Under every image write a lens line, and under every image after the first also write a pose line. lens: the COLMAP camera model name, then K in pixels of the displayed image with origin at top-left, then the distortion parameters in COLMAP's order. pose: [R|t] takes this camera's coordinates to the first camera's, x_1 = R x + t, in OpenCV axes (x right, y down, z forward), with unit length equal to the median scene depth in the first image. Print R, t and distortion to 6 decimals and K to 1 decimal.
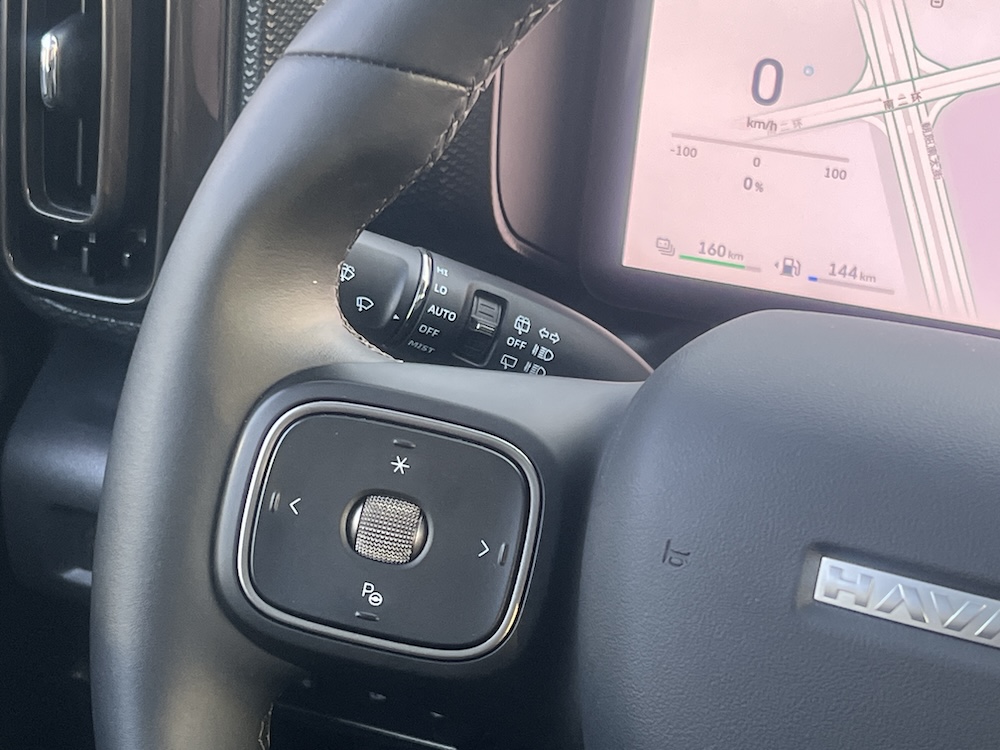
lens RADIAL K [[2143.4, 0, 500.0], [0, 2143.4, 375.0], [0, 0, 1]] dist [0.189236, 0.020138]
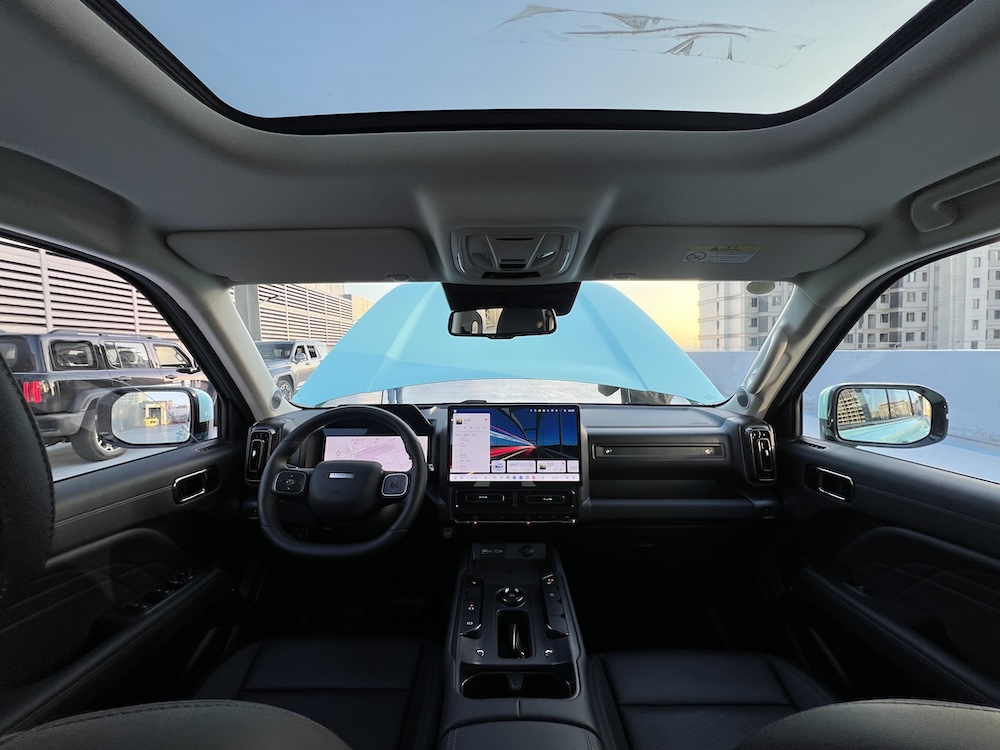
lens RADIAL K [[401.4, 0, 497.7], [0, 401.4, 373.1], [0, 0, 1]] dist [-0.000196, -0.000013]
pose [[0.927891, -0.011598, 0.372670, 0.122272], [0.182946, 0.885088, -0.427961, 0.454155], [-0.324882, 0.465279, 0.823387, -0.893773]]
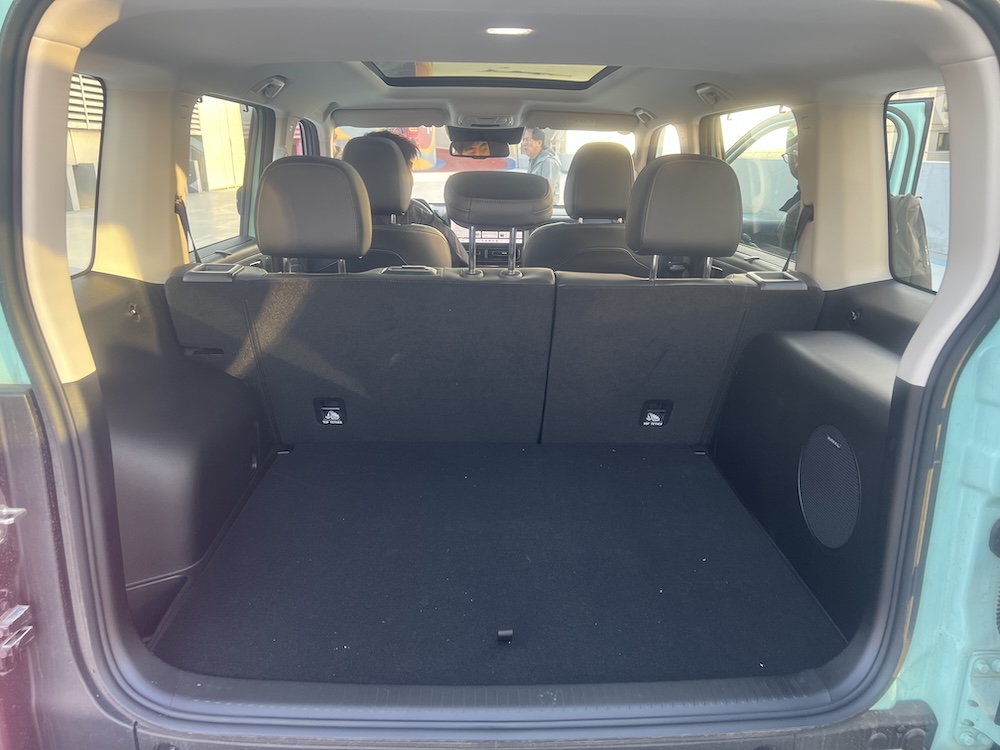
lens RADIAL K [[762.4, 0, 502.9], [0, 762.4, 370.1], [0, 0, 1]] dist [0.075302, -0.093055]
pose [[0.912633, -0.080360, 0.400803, -1.333919], [0.179558, 0.959639, -0.216452, 2.199083], [-0.367233, 0.269509, 0.890228, -3.967231]]
